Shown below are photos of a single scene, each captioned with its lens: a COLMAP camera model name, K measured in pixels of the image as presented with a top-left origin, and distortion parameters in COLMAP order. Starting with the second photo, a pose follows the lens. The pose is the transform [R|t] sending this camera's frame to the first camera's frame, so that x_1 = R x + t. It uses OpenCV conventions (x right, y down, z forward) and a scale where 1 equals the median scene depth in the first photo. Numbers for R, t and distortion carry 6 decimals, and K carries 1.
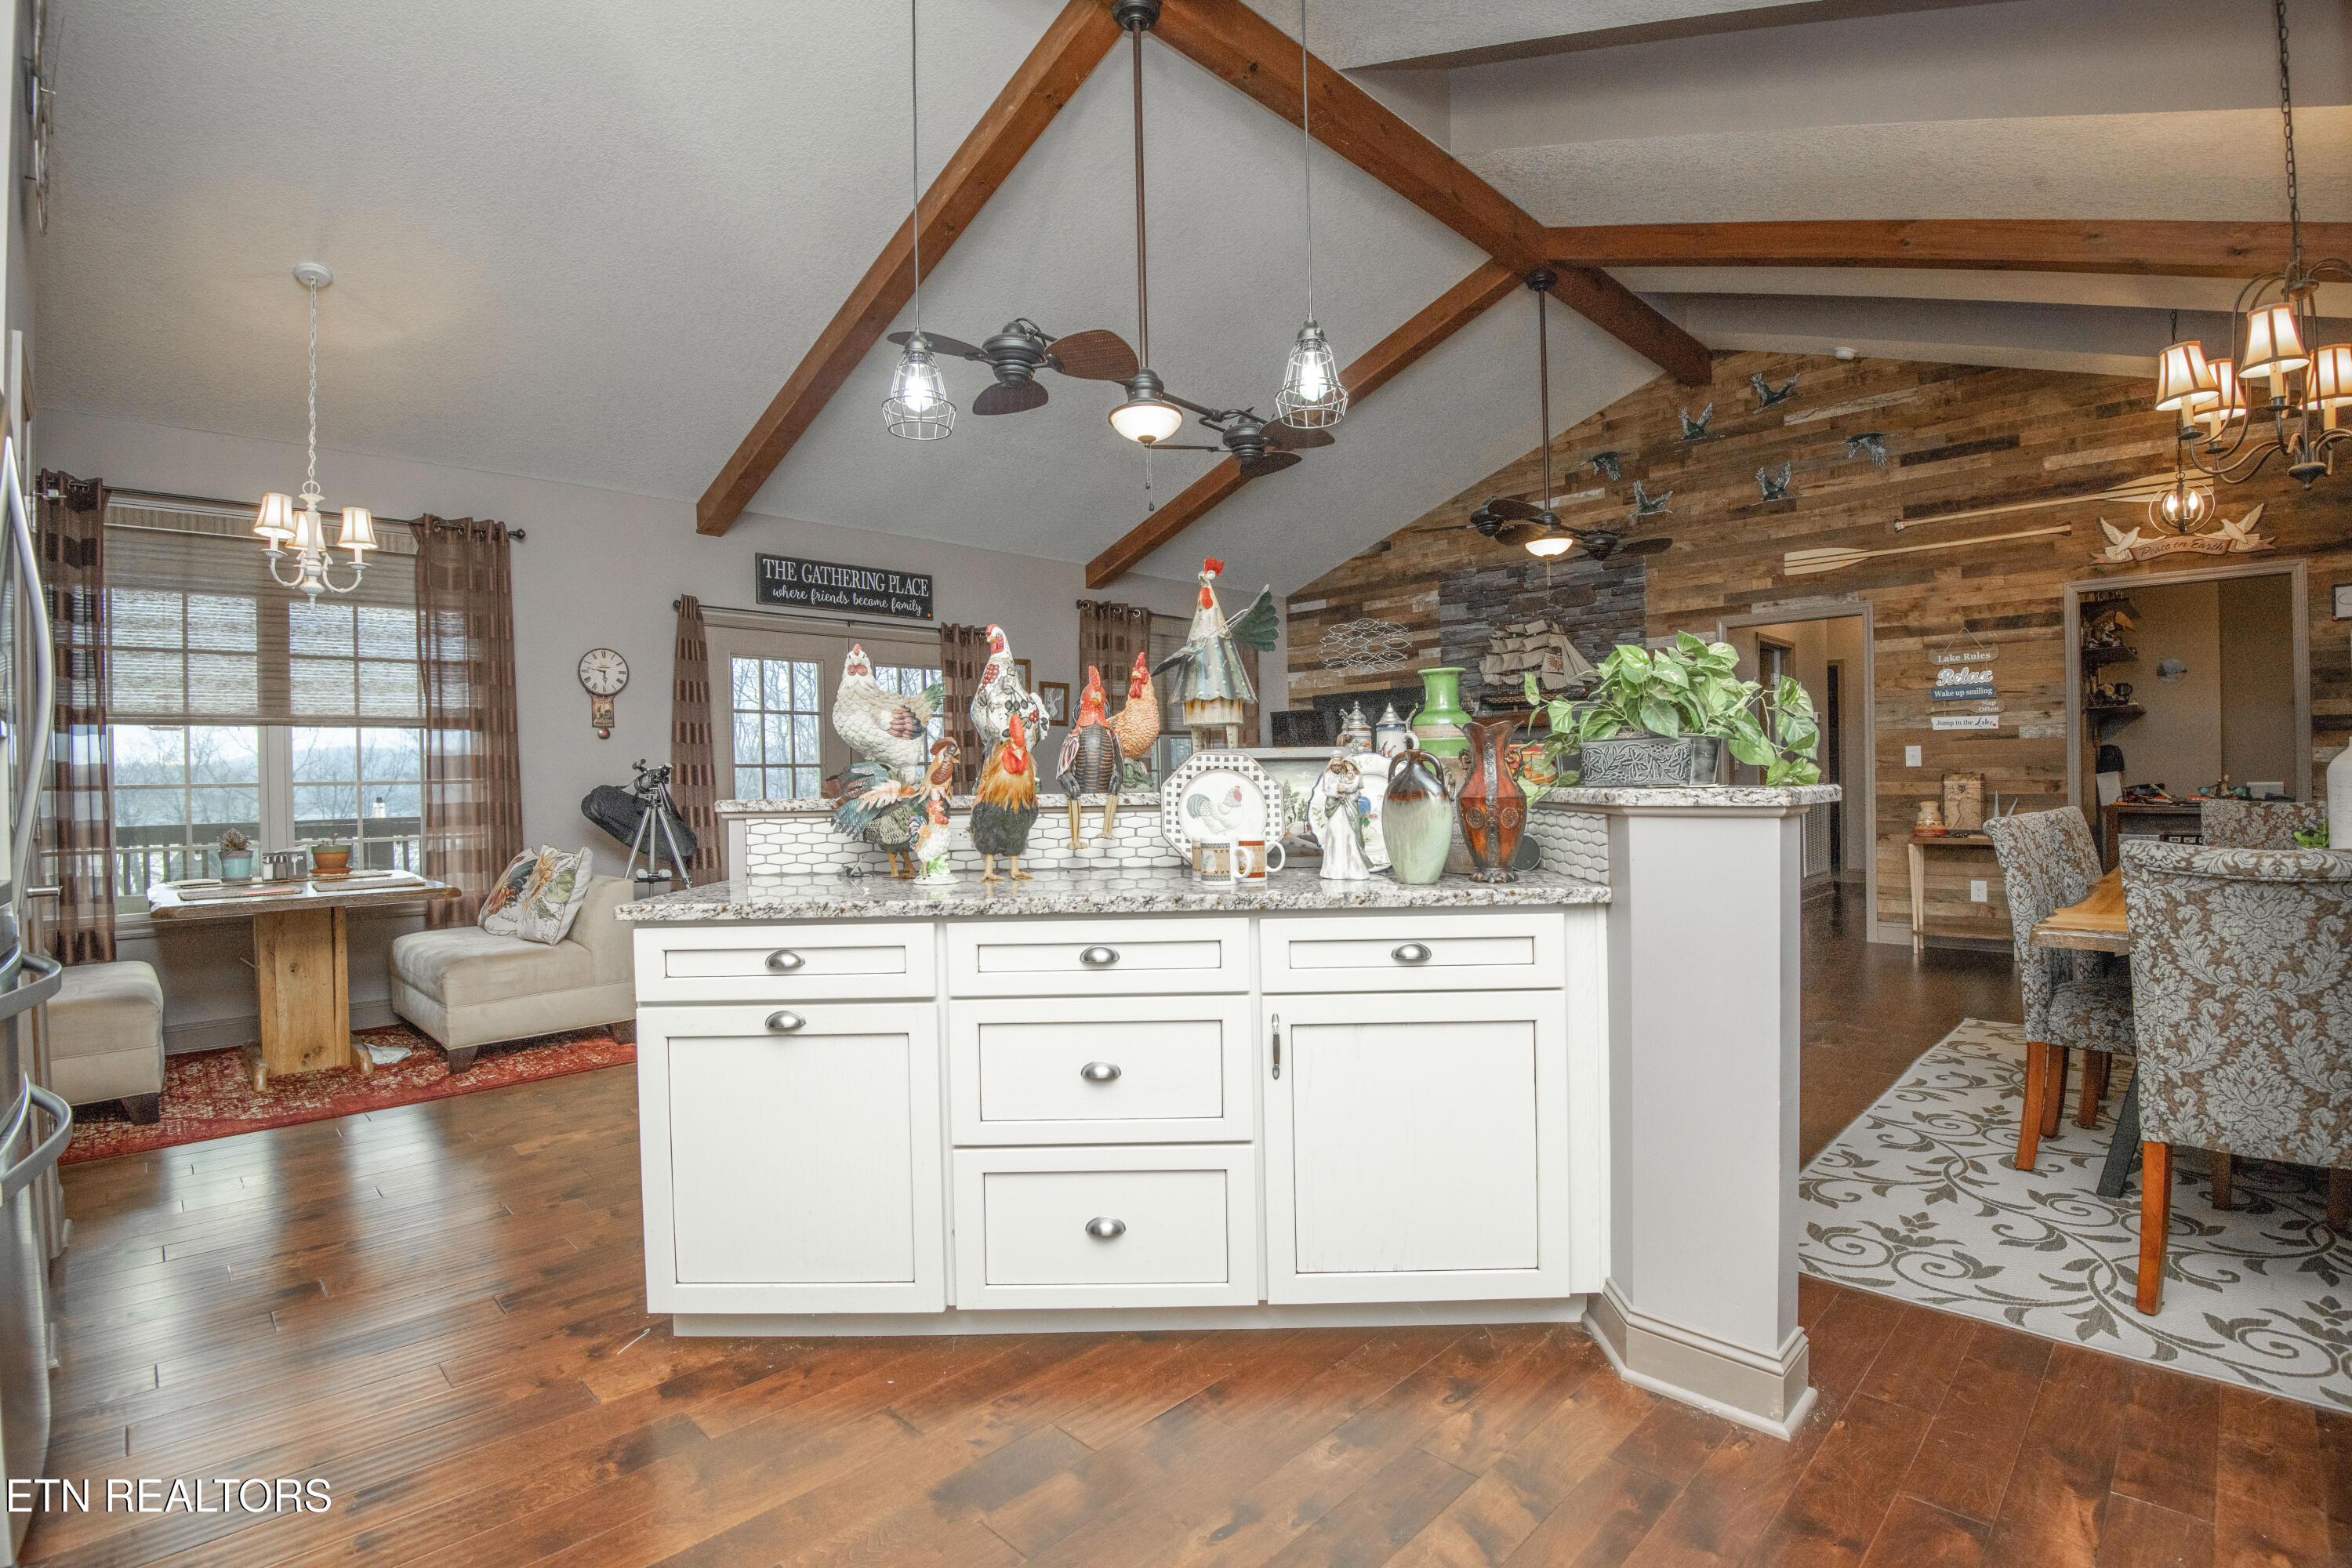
lens RADIAL K [[1083.8, 0, 1176.3], [0, 1083.8, 790.2], [0, 0, 1]] dist [-0.032137, -0.008643]
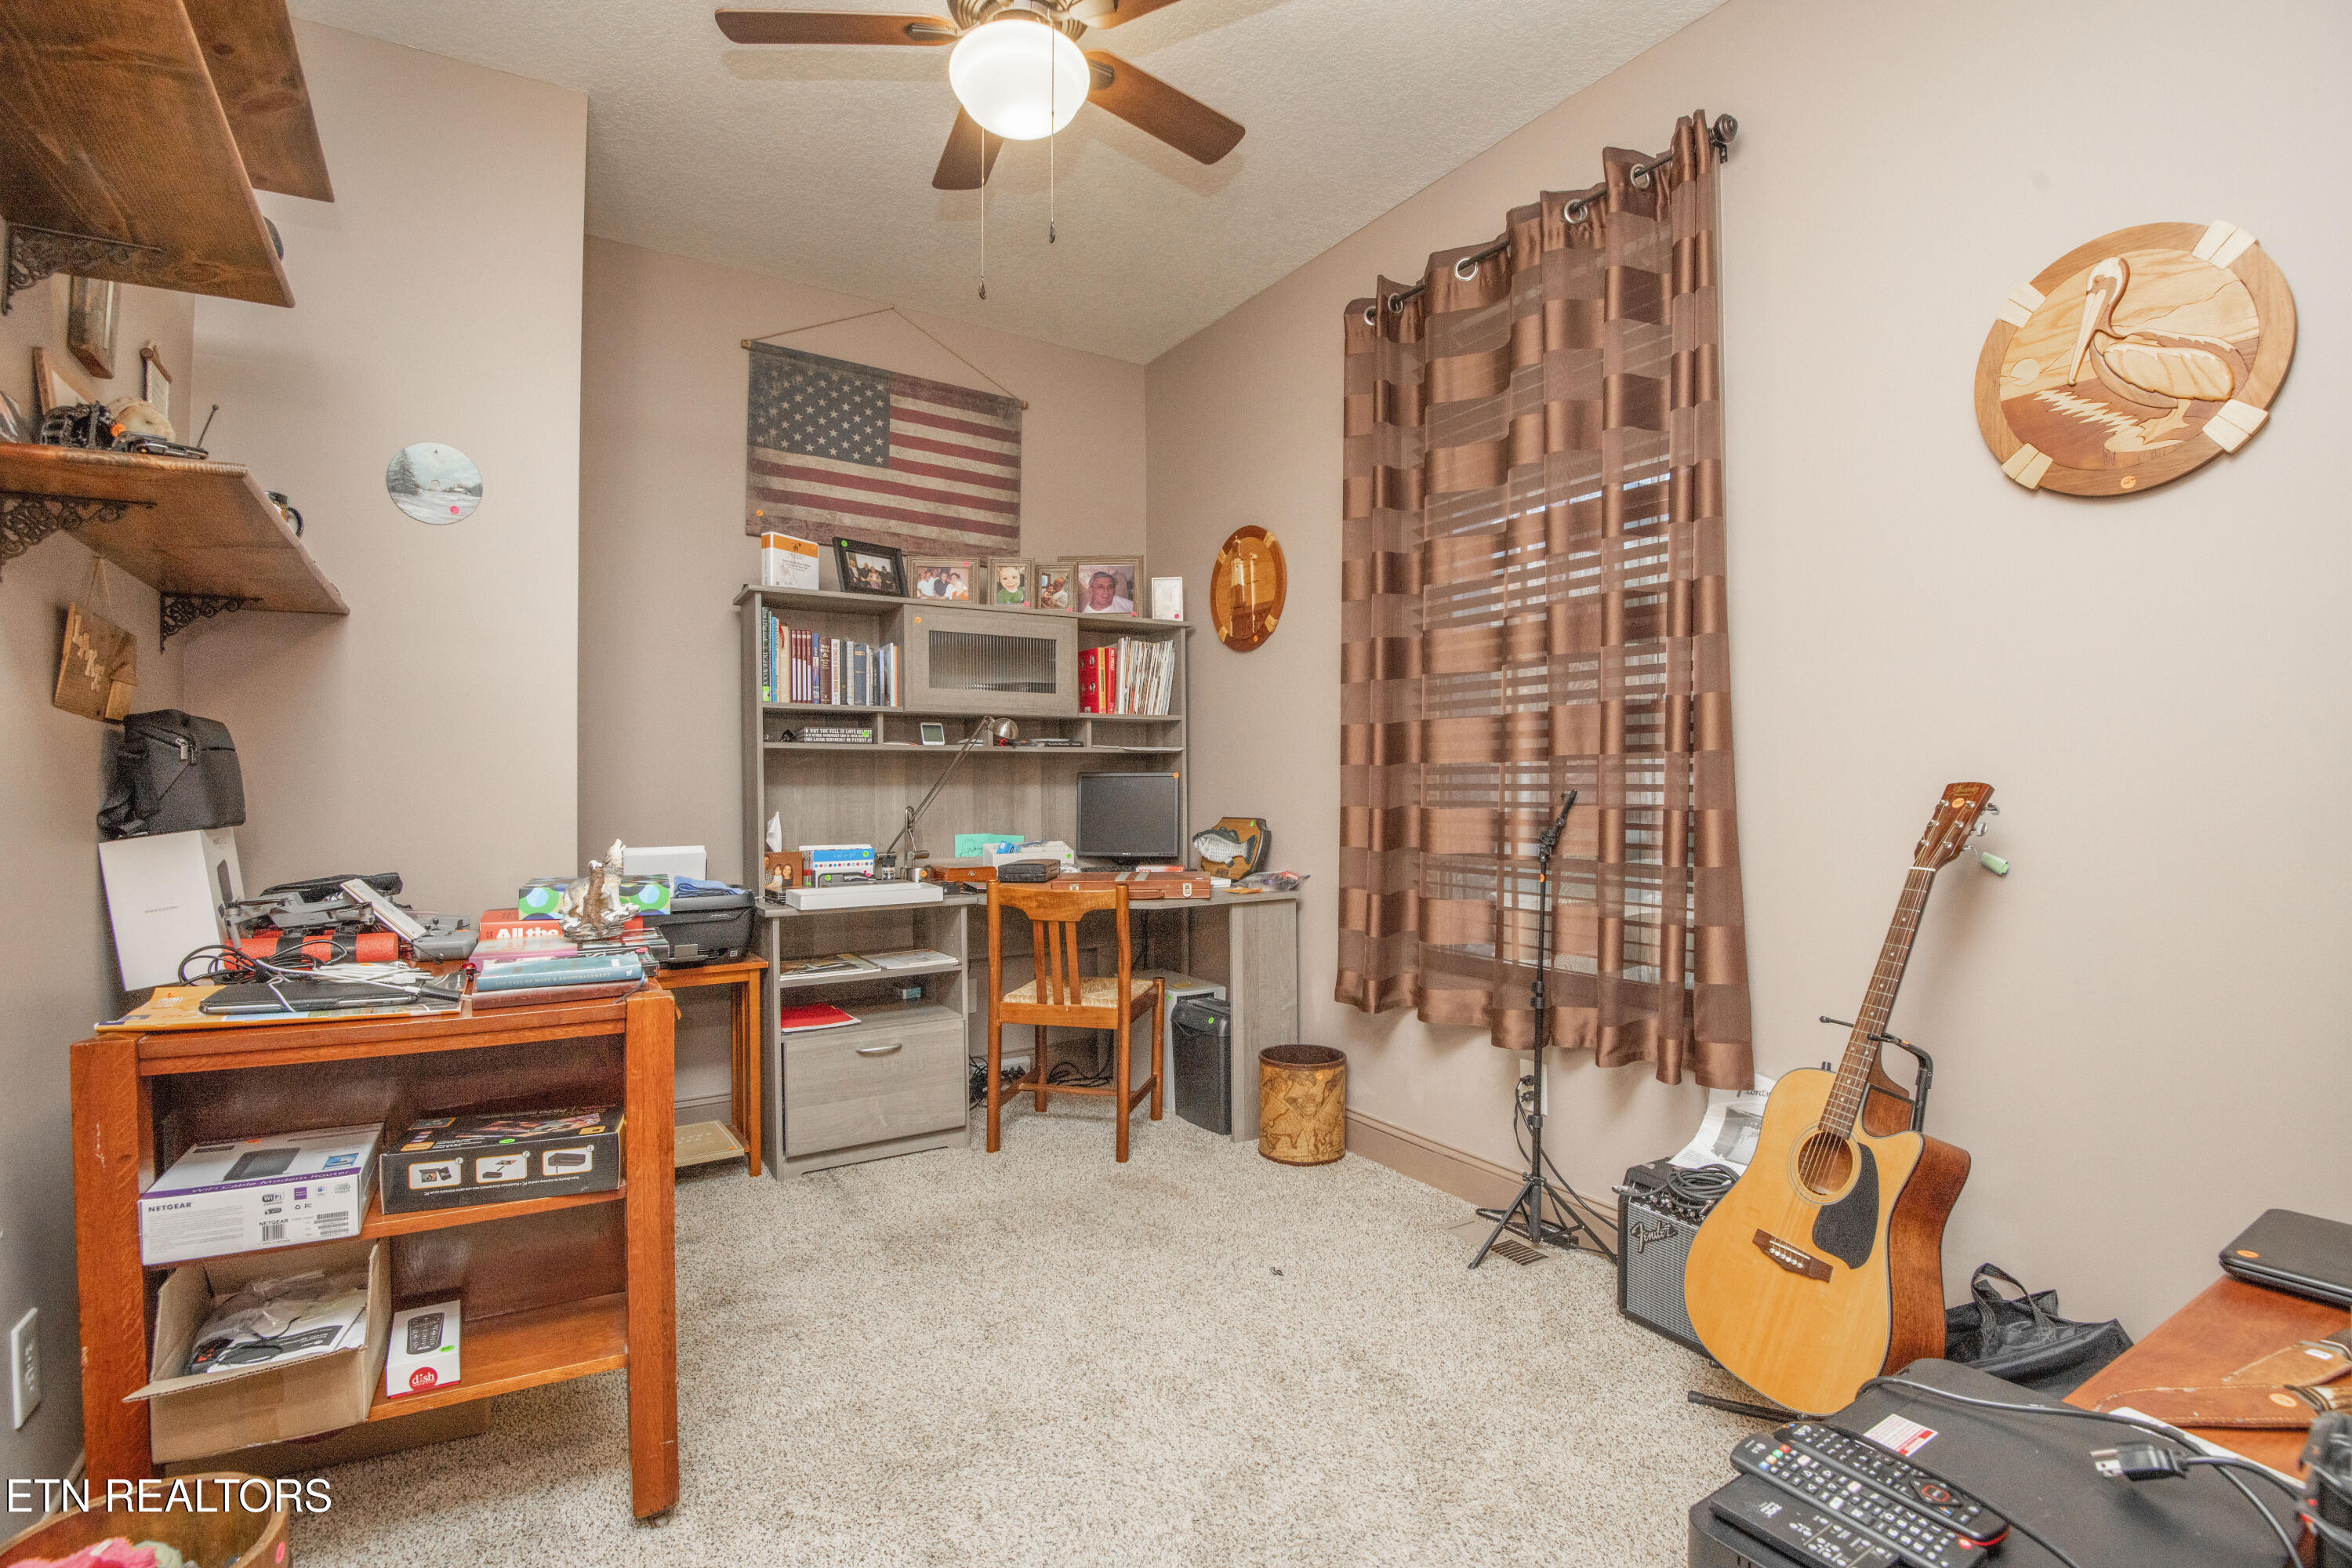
lens RADIAL K [[1083.8, 0, 1188.7], [0, 1083.8, 792.7], [0, 0, 1]] dist [-0.032137, -0.008643]
pose [[0.208243, 0.017593, 0.977919, 0.882825], [0.011309, 0.999728, -0.020393, -0.023916], [-0.978012, 0.015306, 0.207988, 0.912896]]
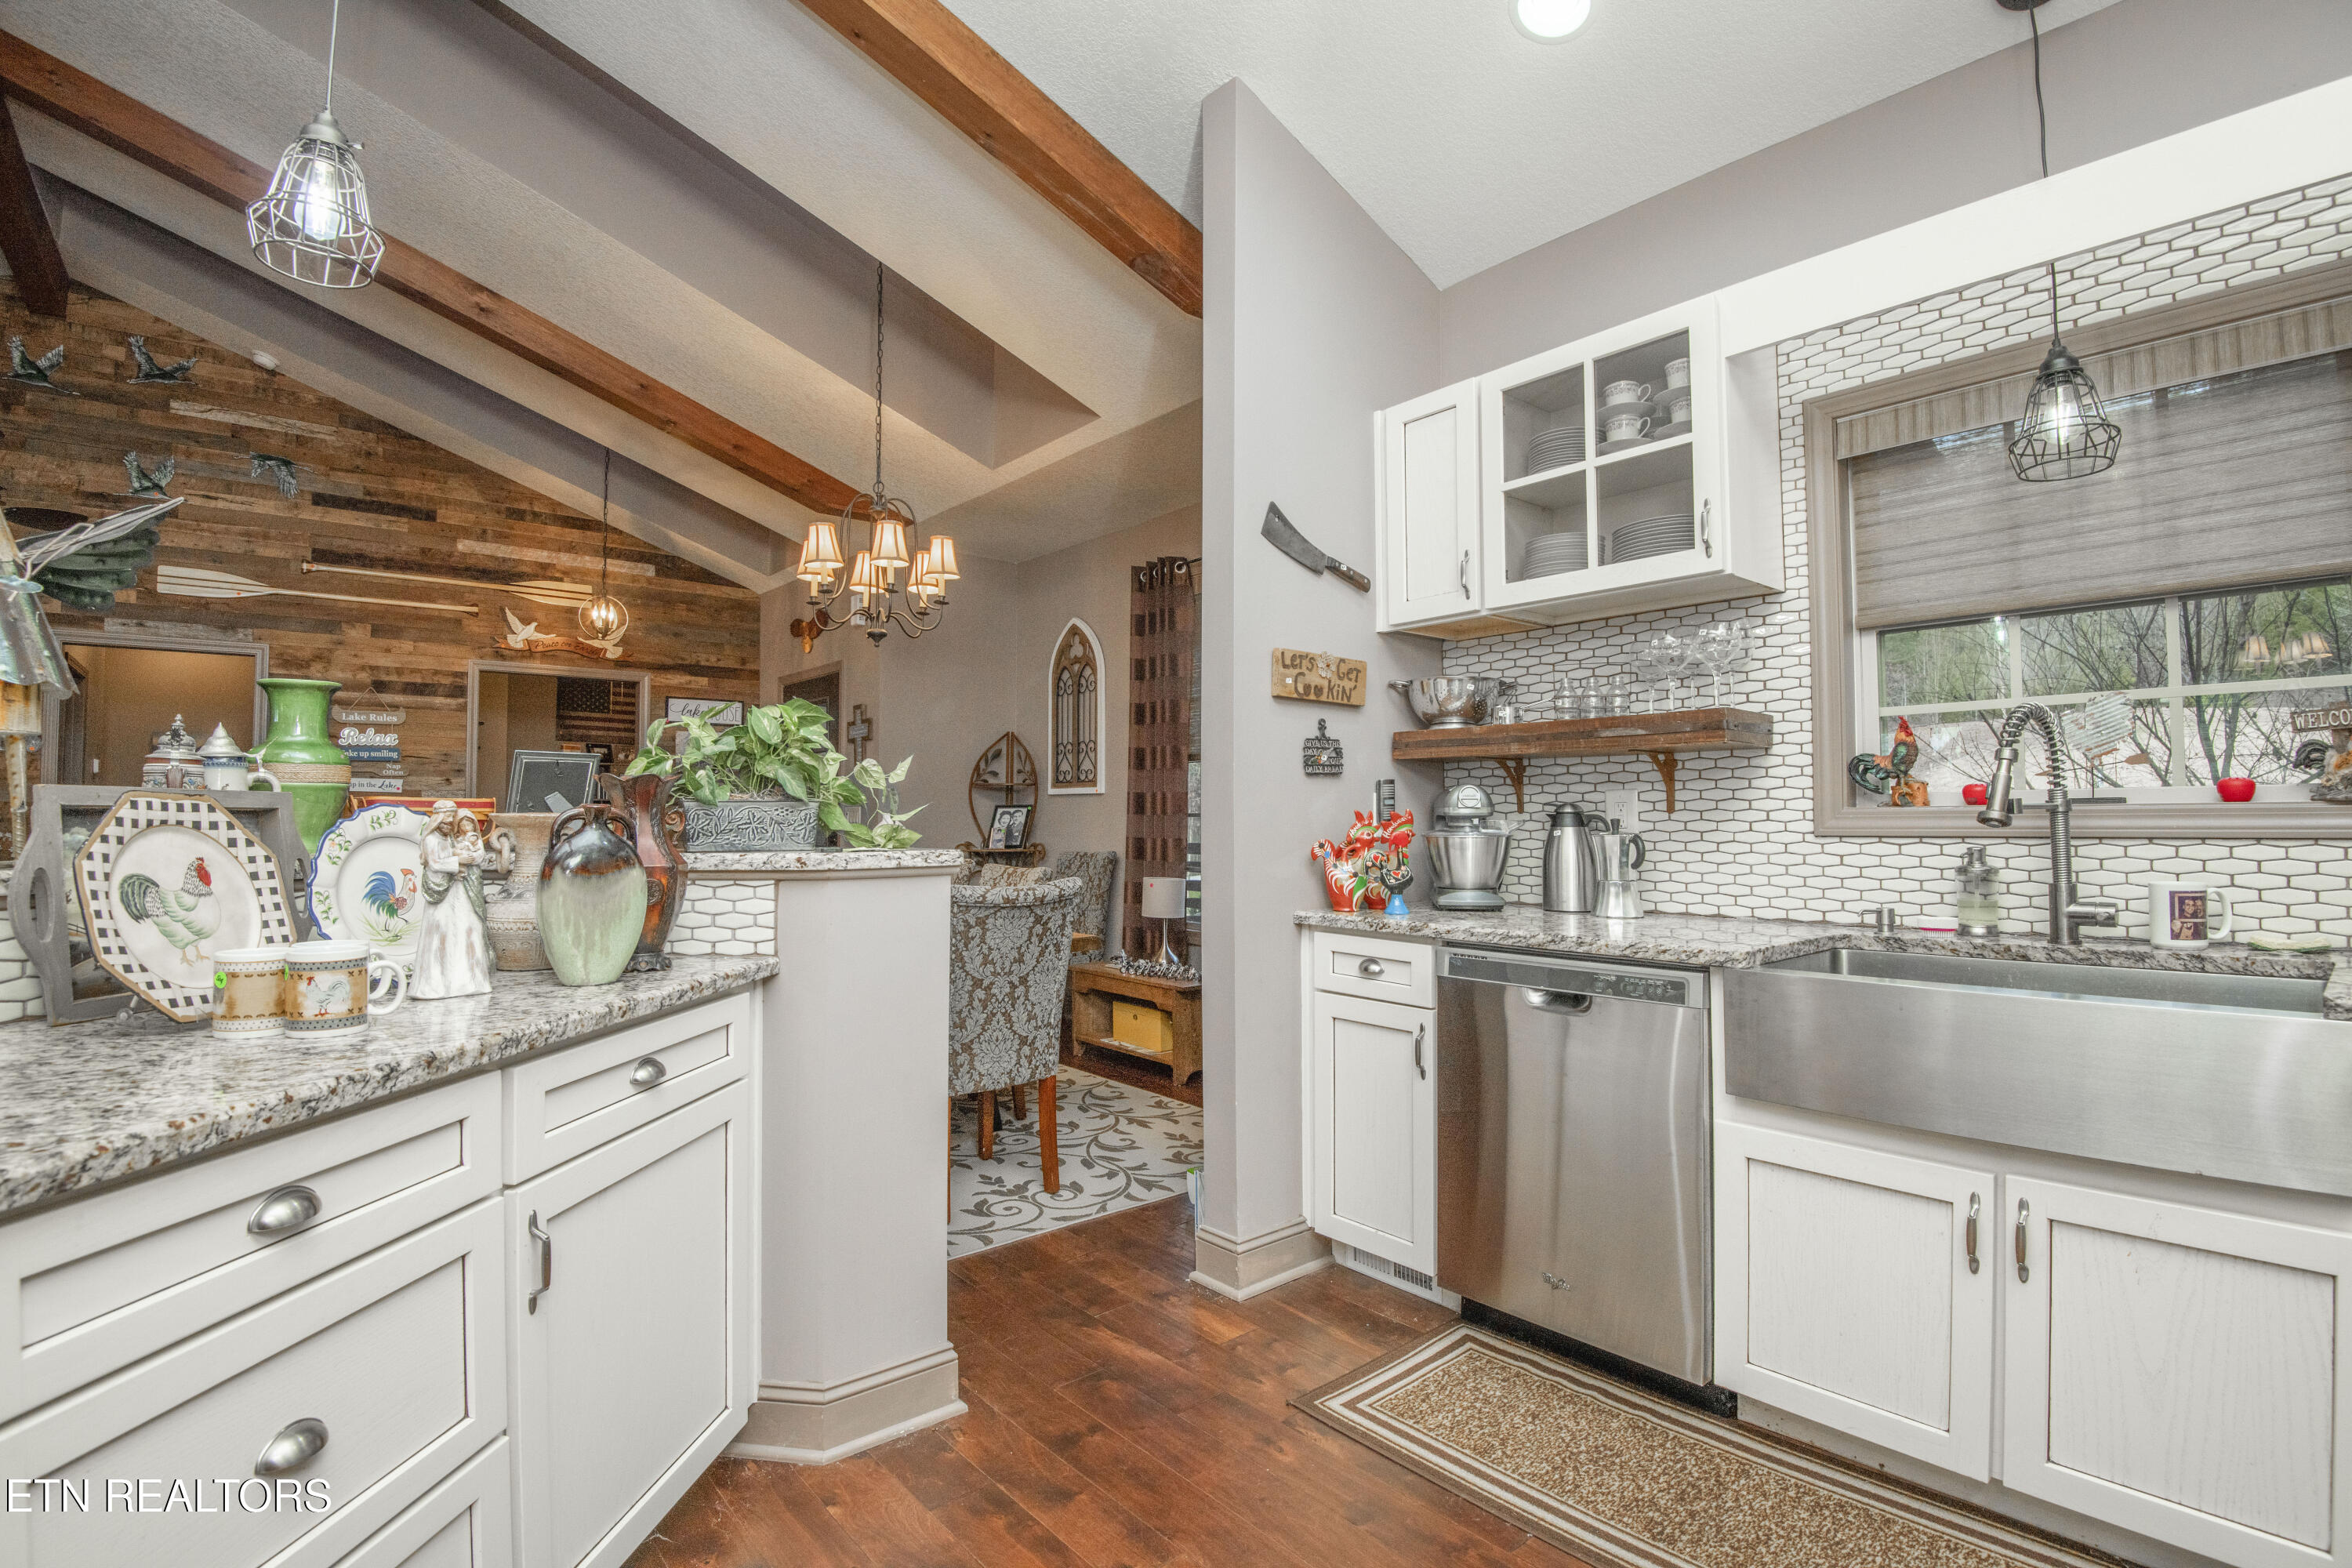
lens RADIAL K [[1083.8, 0, 1186.5], [0, 1083.8, 784.9], [0, 0, 1]] dist [-0.032137, -0.008643]
pose [[0.067106, 0.050682, 0.996458, -0.174351], [0.013919, 0.998564, -0.051726, -0.002431], [-0.997649, 0.017341, 0.066304, 0.188963]]
